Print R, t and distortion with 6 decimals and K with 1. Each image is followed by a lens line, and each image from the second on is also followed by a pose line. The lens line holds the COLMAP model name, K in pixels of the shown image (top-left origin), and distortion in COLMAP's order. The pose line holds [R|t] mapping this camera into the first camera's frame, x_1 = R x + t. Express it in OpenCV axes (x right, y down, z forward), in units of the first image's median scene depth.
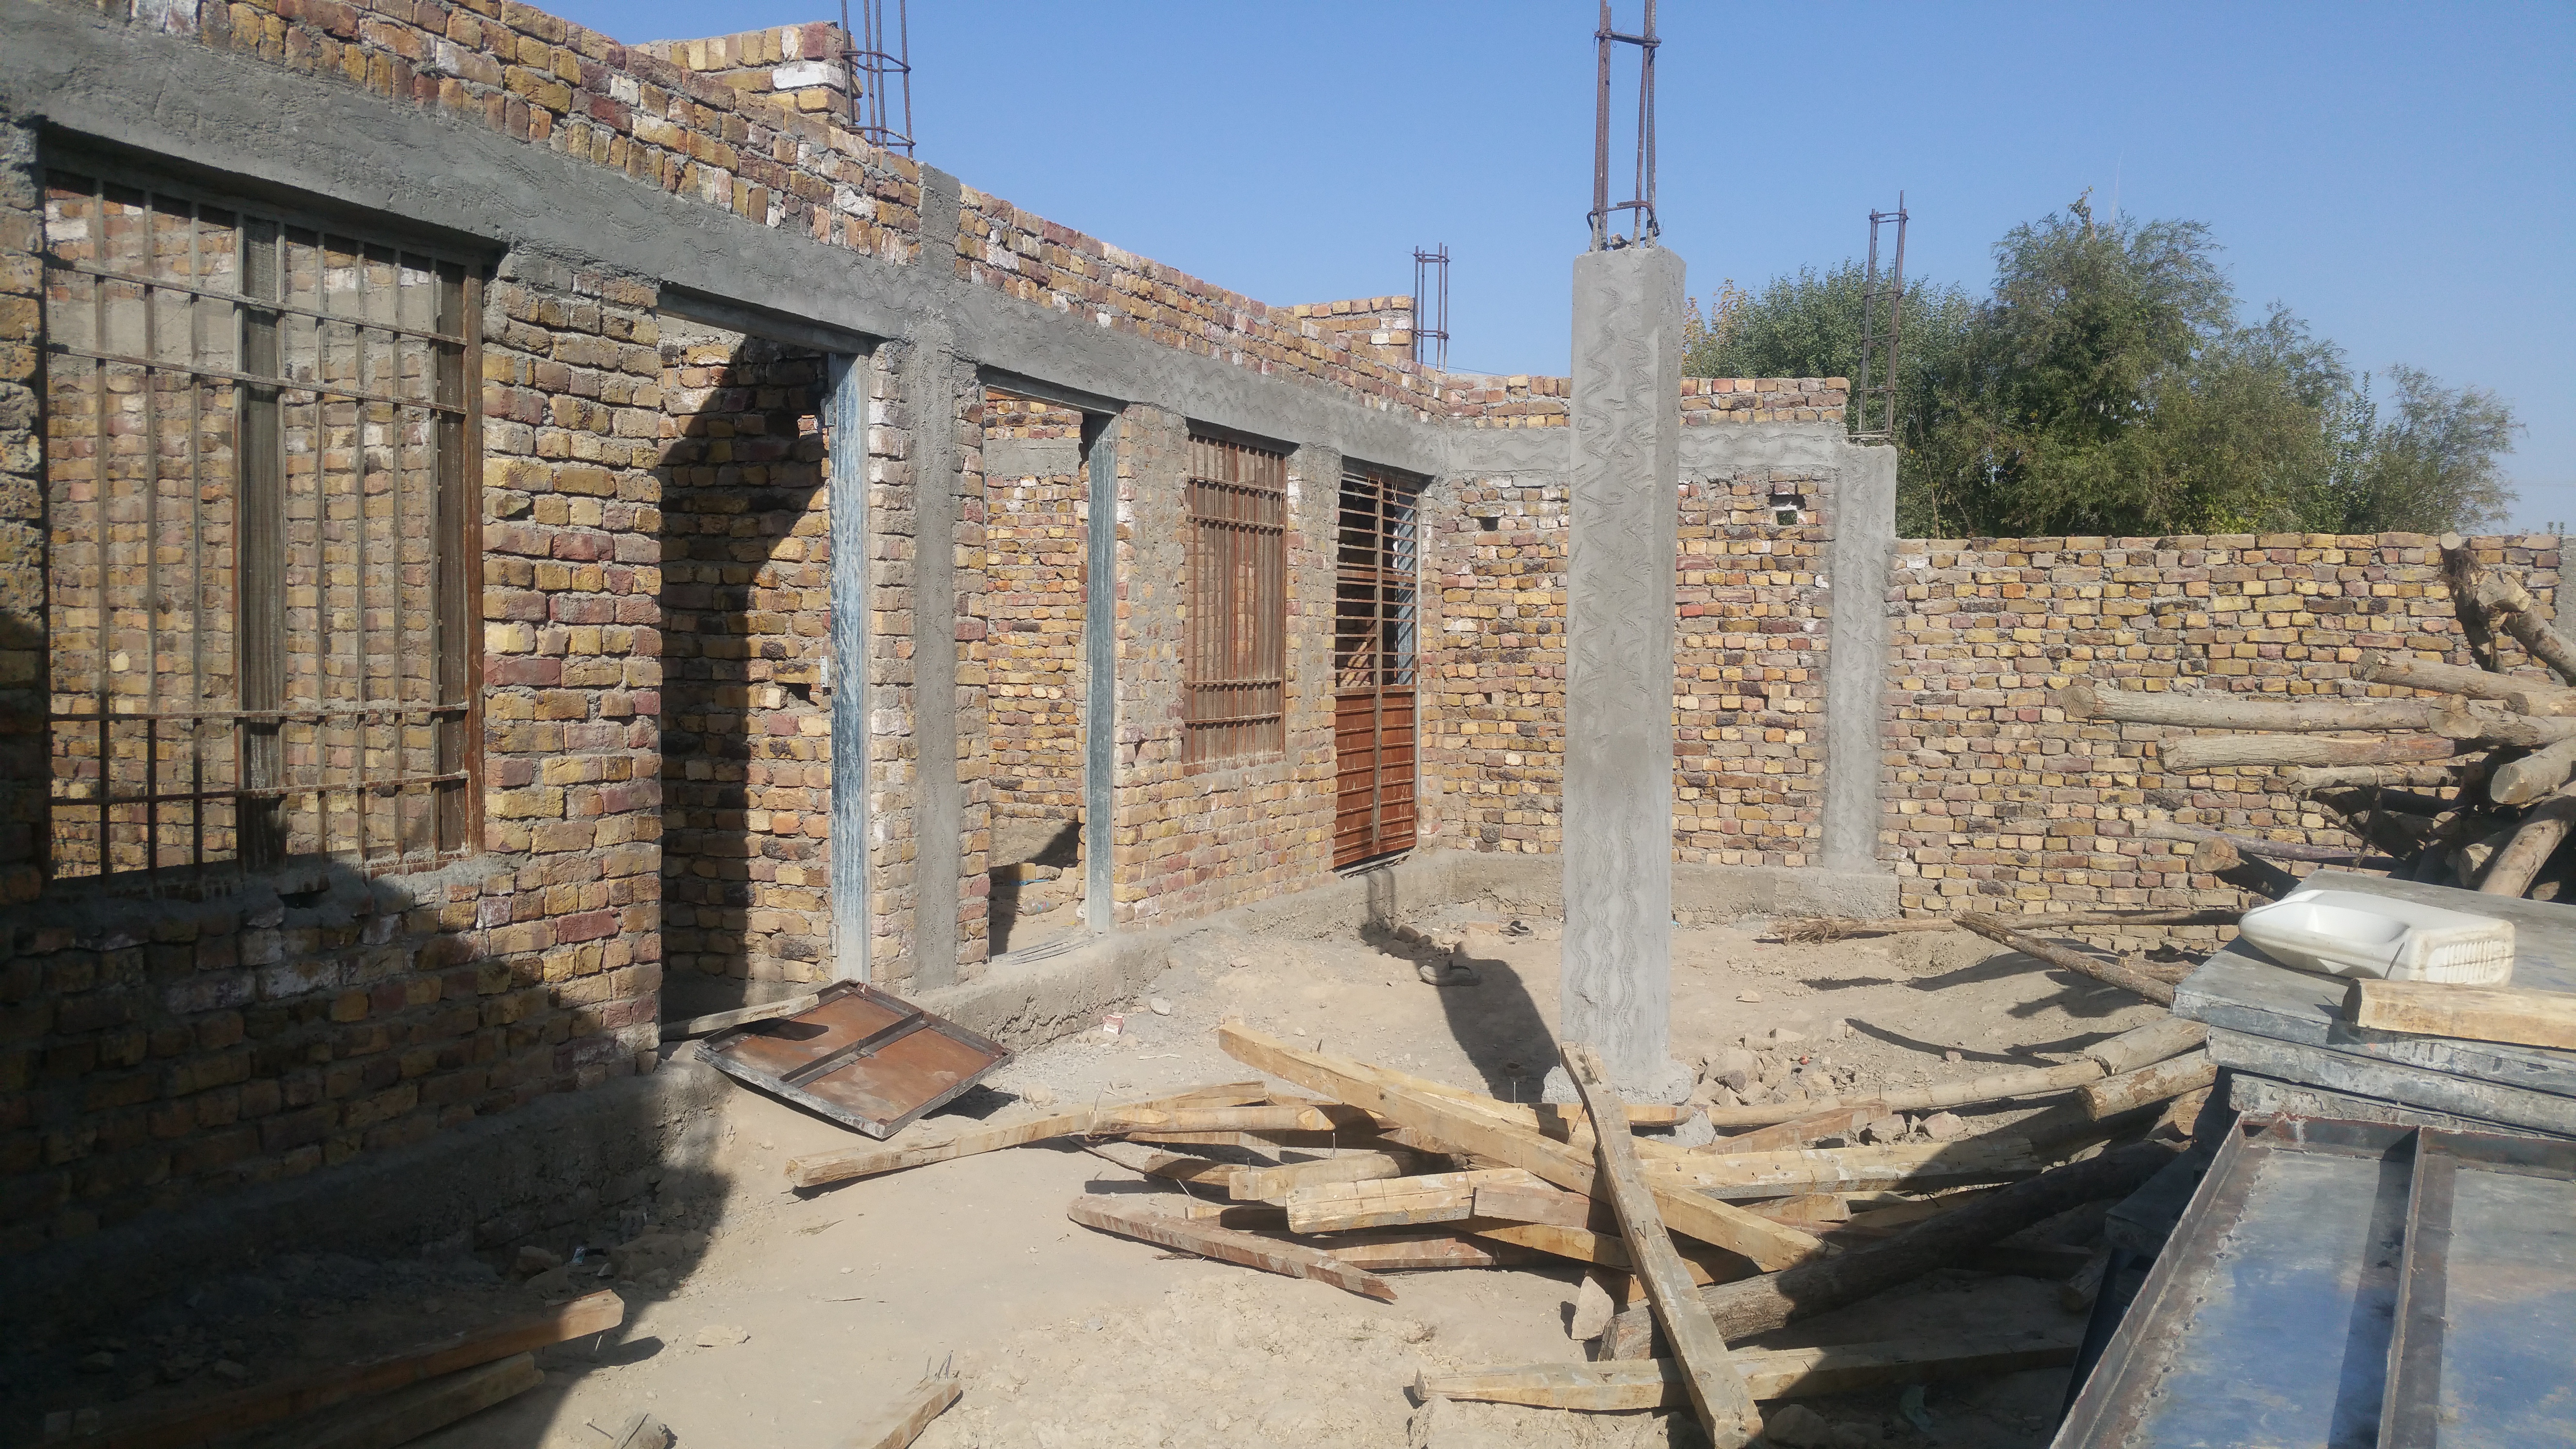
lens RADIAL K [[2155.6, 0, 1273.9], [0, 2155.6, 738.1], [0, 0, 1]] dist [0.078686, -0.157942]
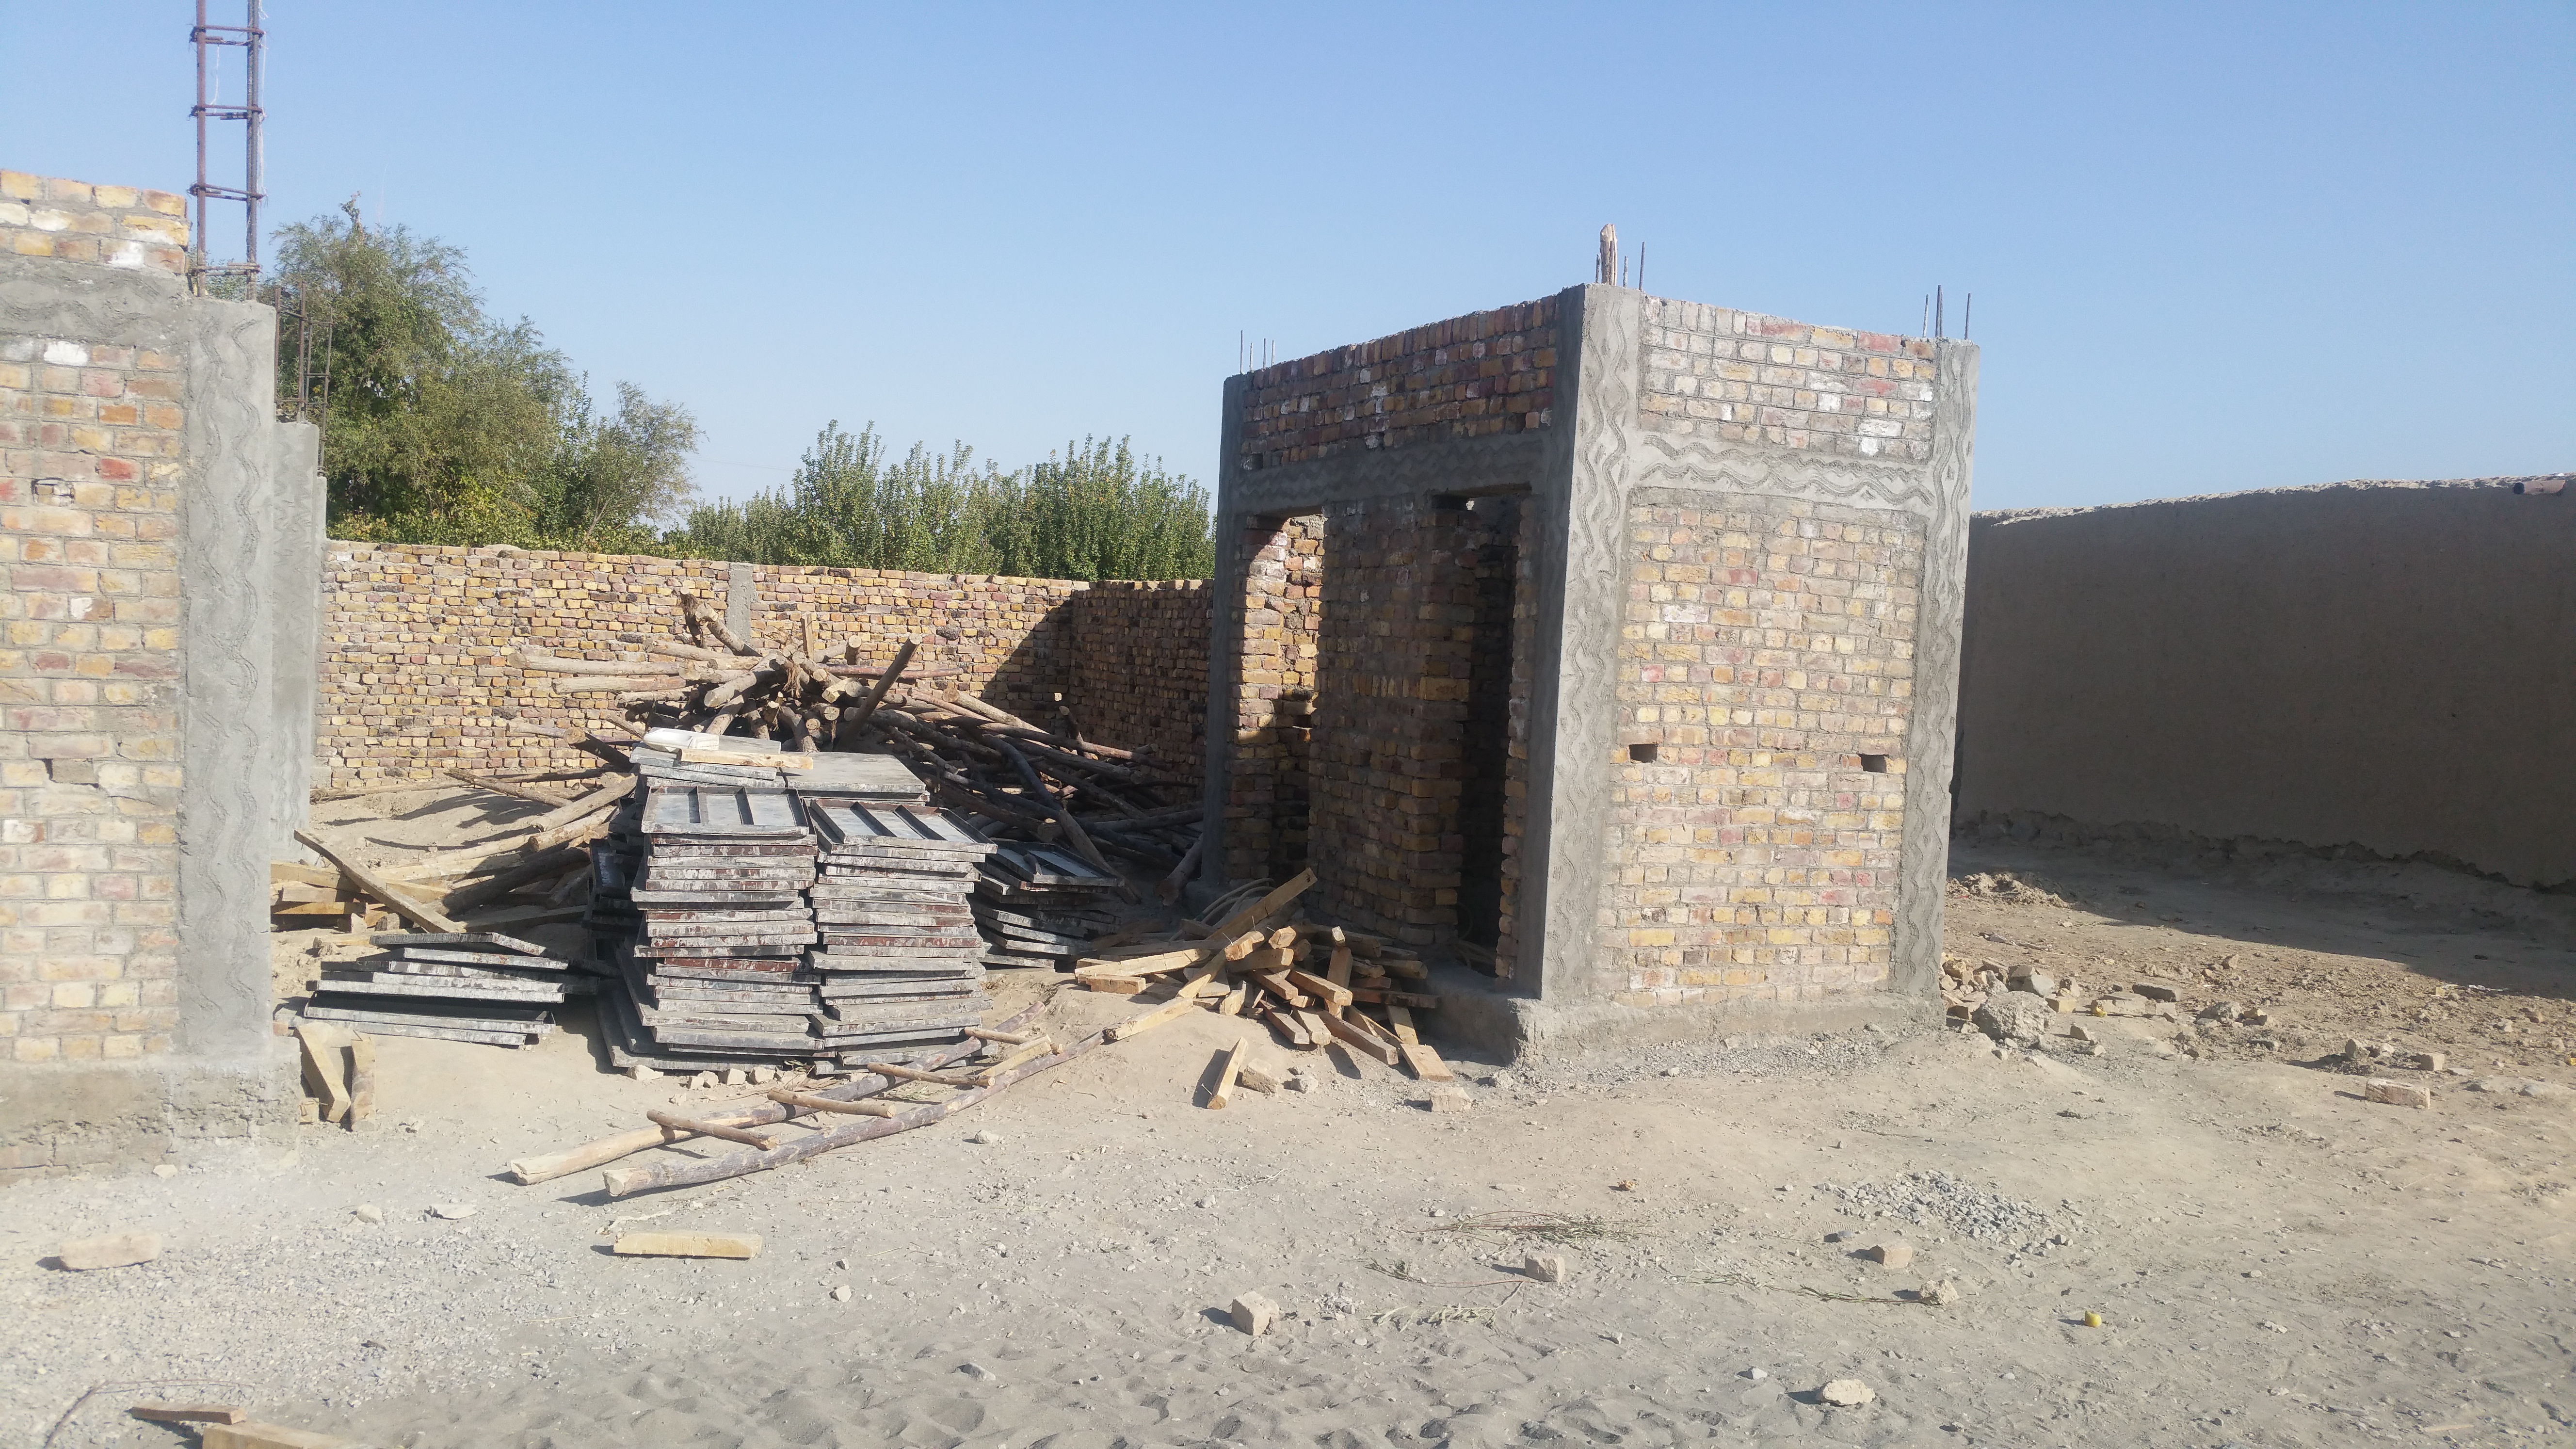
lens RADIAL K [[2155.6, 0, 1327.7], [0, 2155.6, 681.9], [0, 0, 1]] dist [0.078686, -0.157942]
pose [[0.691921, -0.002180, 0.721970, -0.337077], [-0.003563, 0.999973, 0.006434, -0.007317], [-0.721964, -0.007024, 0.691895, -0.562725]]
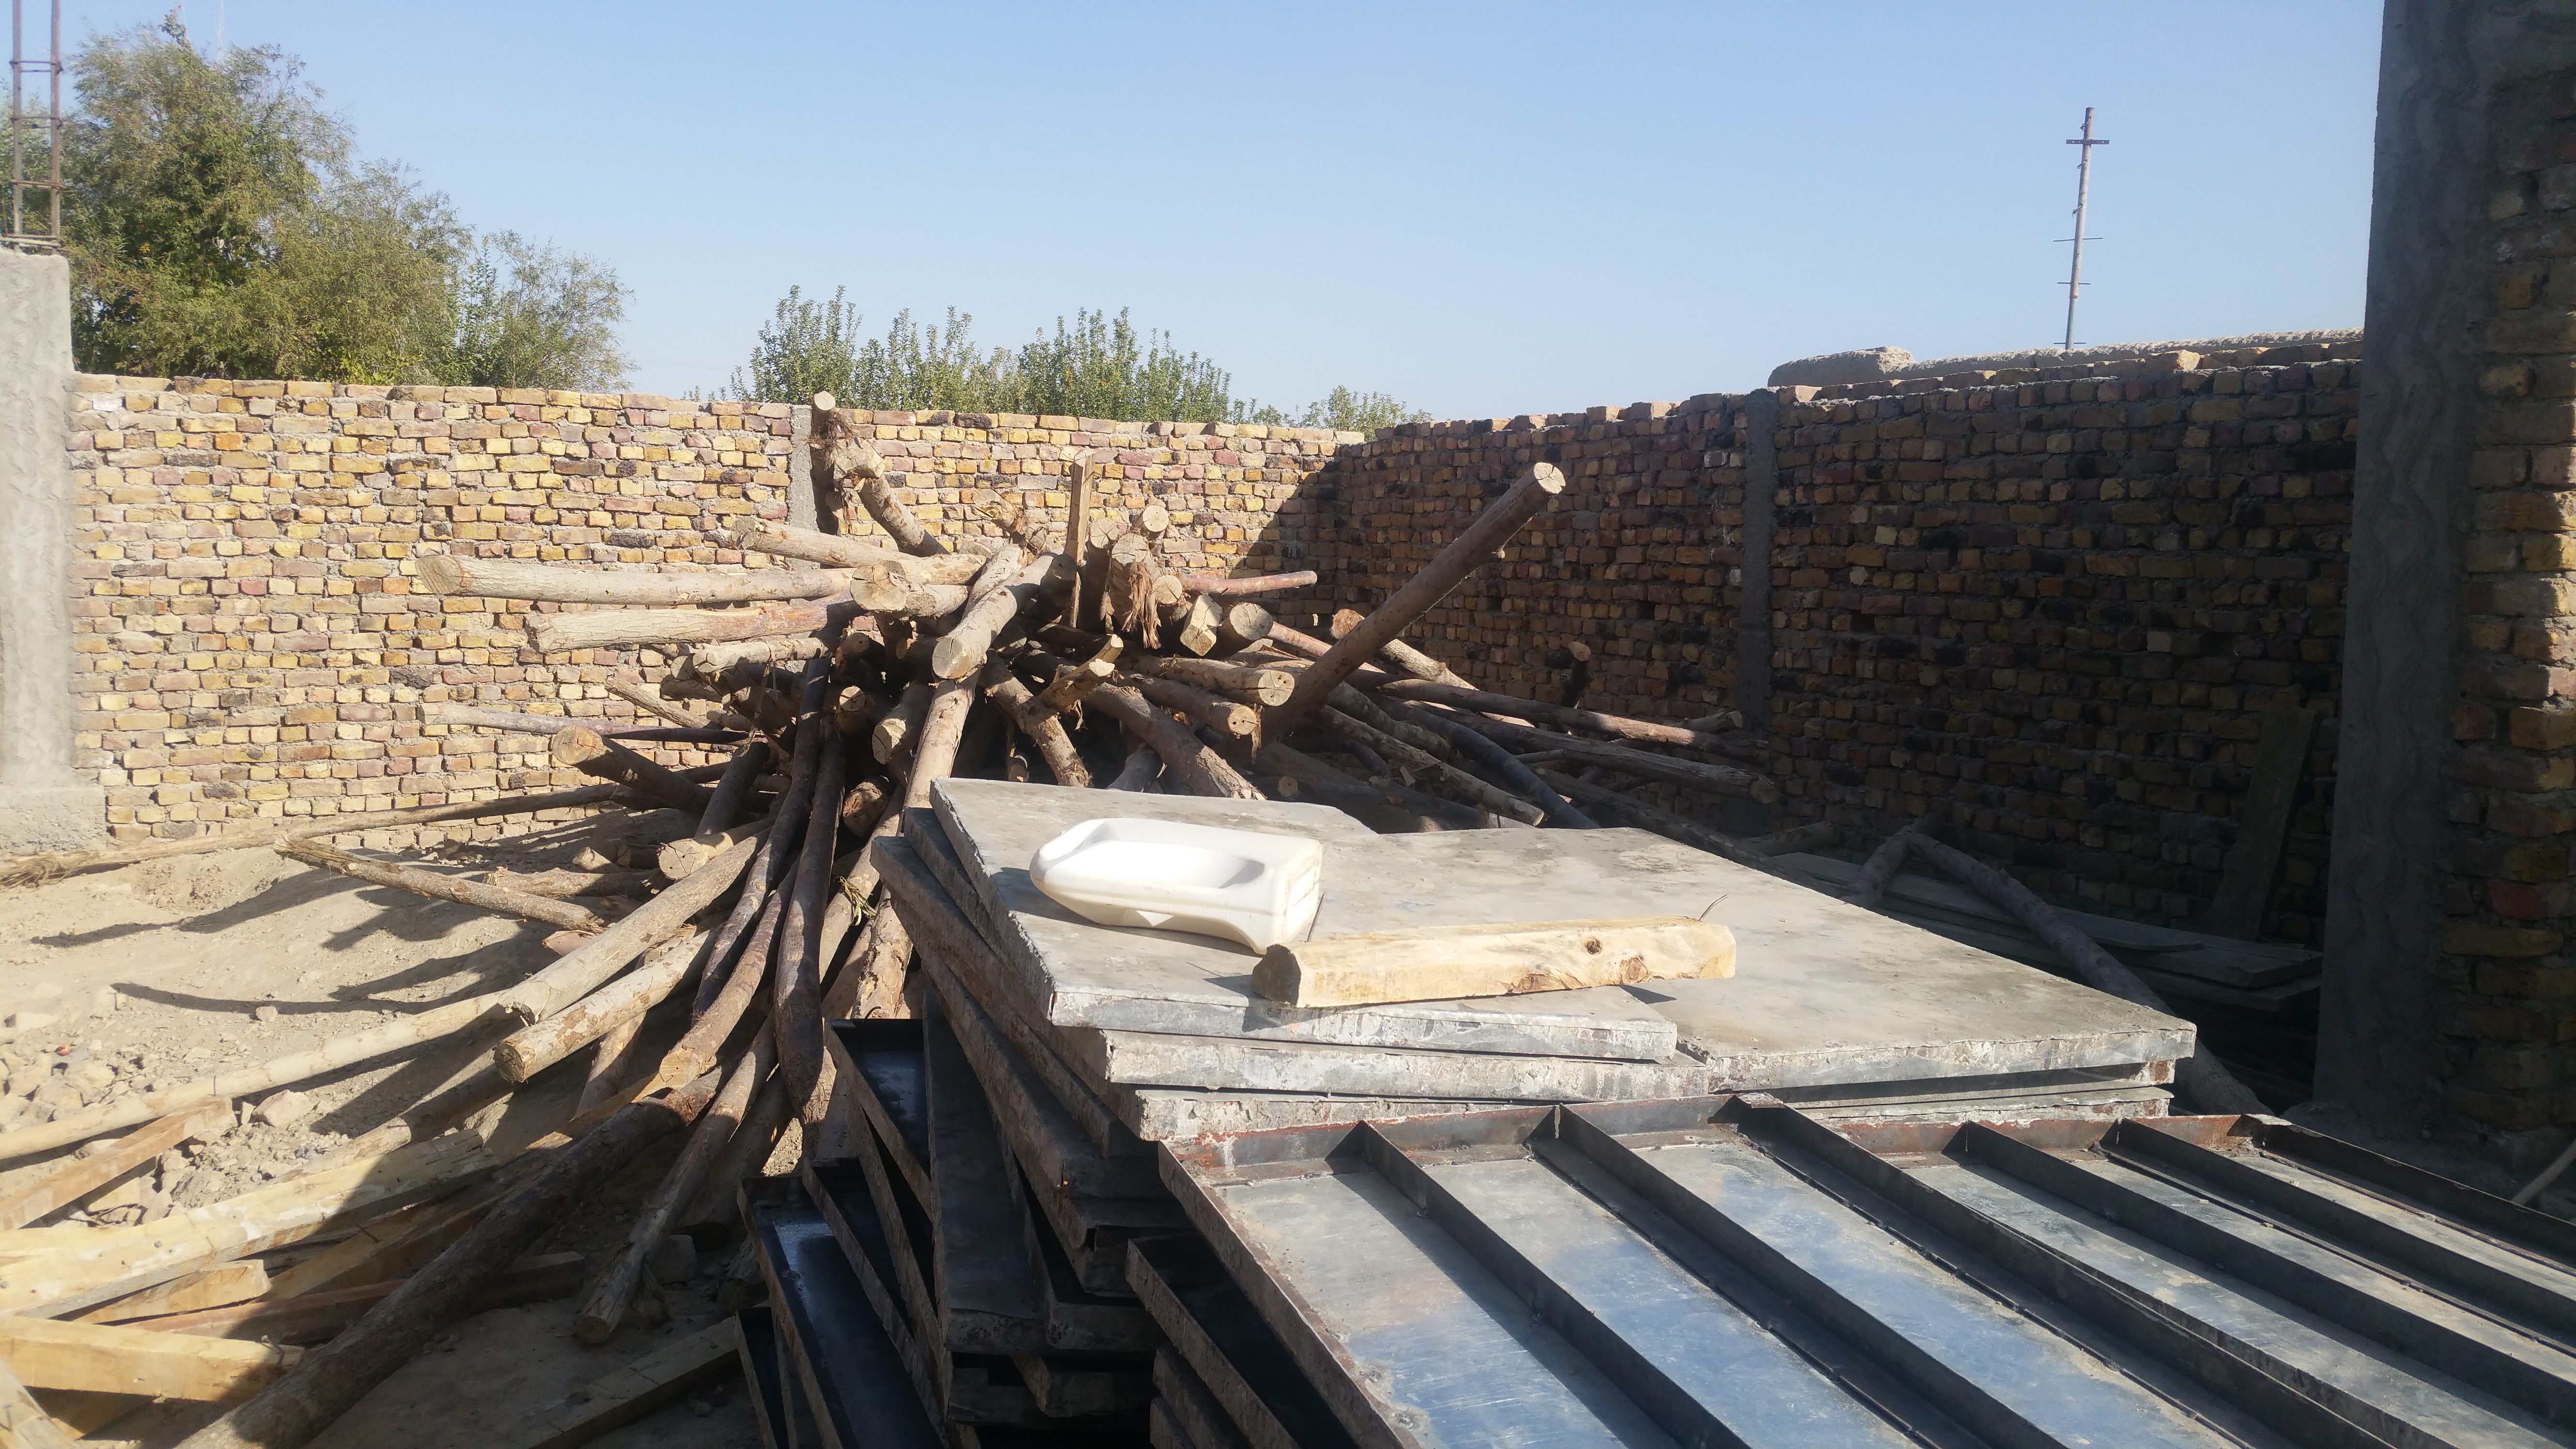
lens RADIAL K [[2155.6, 0, 1300.2], [0, 2155.6, 719.1], [0, 0, 1]] dist [0.078686, -0.157942]
pose [[0.671808, -0.065576, 0.737817, -0.014208], [0.025271, 0.997523, 0.065648, -0.004755], [-0.740294, -0.025458, 0.671801, 0.116582]]
